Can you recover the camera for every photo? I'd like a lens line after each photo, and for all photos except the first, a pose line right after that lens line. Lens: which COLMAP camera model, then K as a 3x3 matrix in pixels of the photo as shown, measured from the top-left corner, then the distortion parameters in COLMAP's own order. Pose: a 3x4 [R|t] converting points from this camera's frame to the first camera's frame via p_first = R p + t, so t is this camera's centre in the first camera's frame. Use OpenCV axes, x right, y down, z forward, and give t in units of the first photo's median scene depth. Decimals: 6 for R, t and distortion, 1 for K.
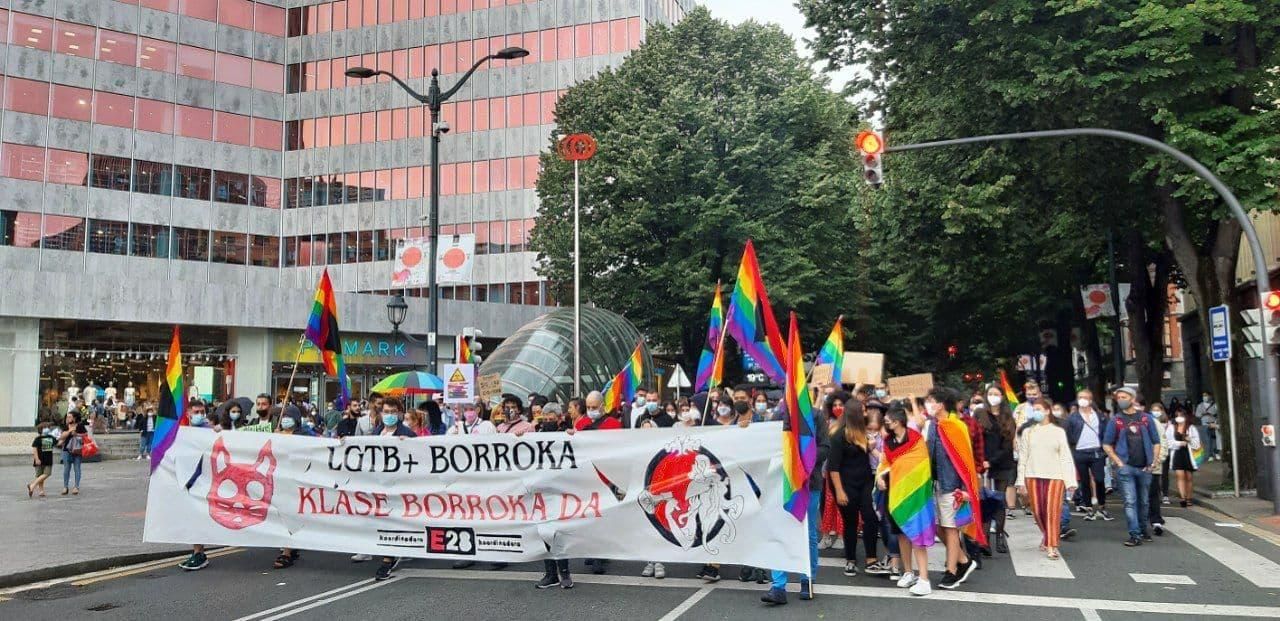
lens RADIAL K [[1036.5, 0, 635.3], [0, 1036.5, 306.8], [0, 0, 1]] dist [0.047608, -0.049363]
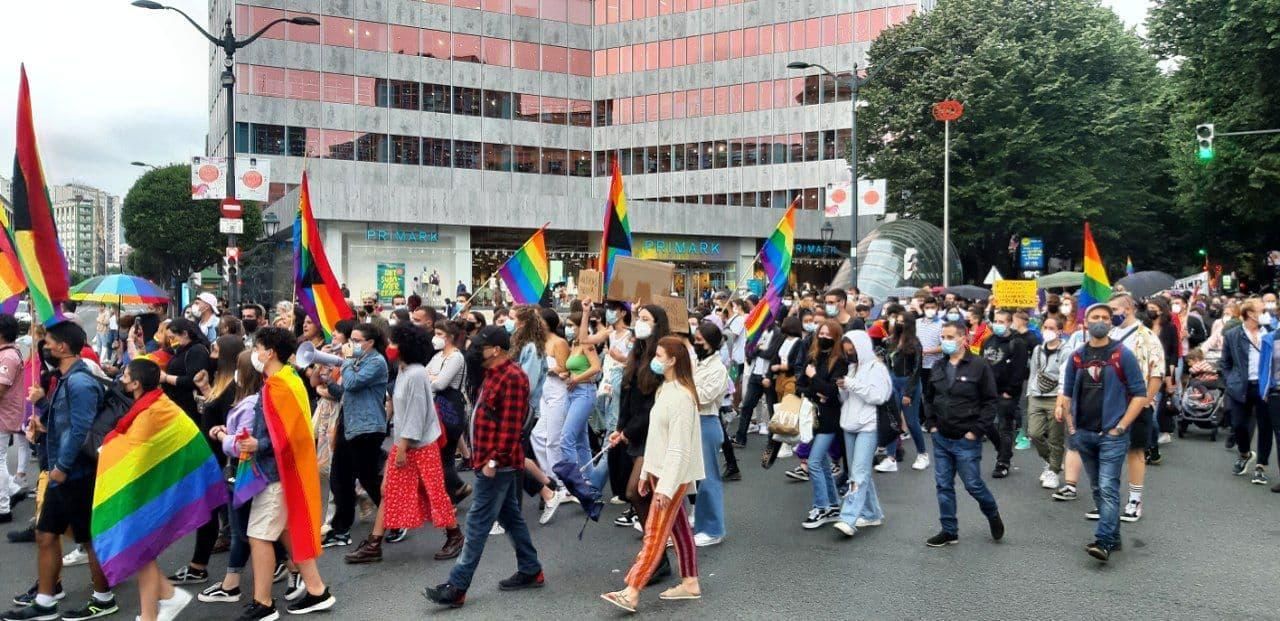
lens RADIAL K [[1036.5, 0, 643.7], [0, 1036.5, 312.9], [0, 0, 1]] dist [0.047608, -0.049363]
pose [[0.983217, 0.014200, -0.181884, -0.122223], [0.005817, 0.994019, 0.109051, -0.023656], [0.182345, -0.108279, 0.977254, -0.285574]]
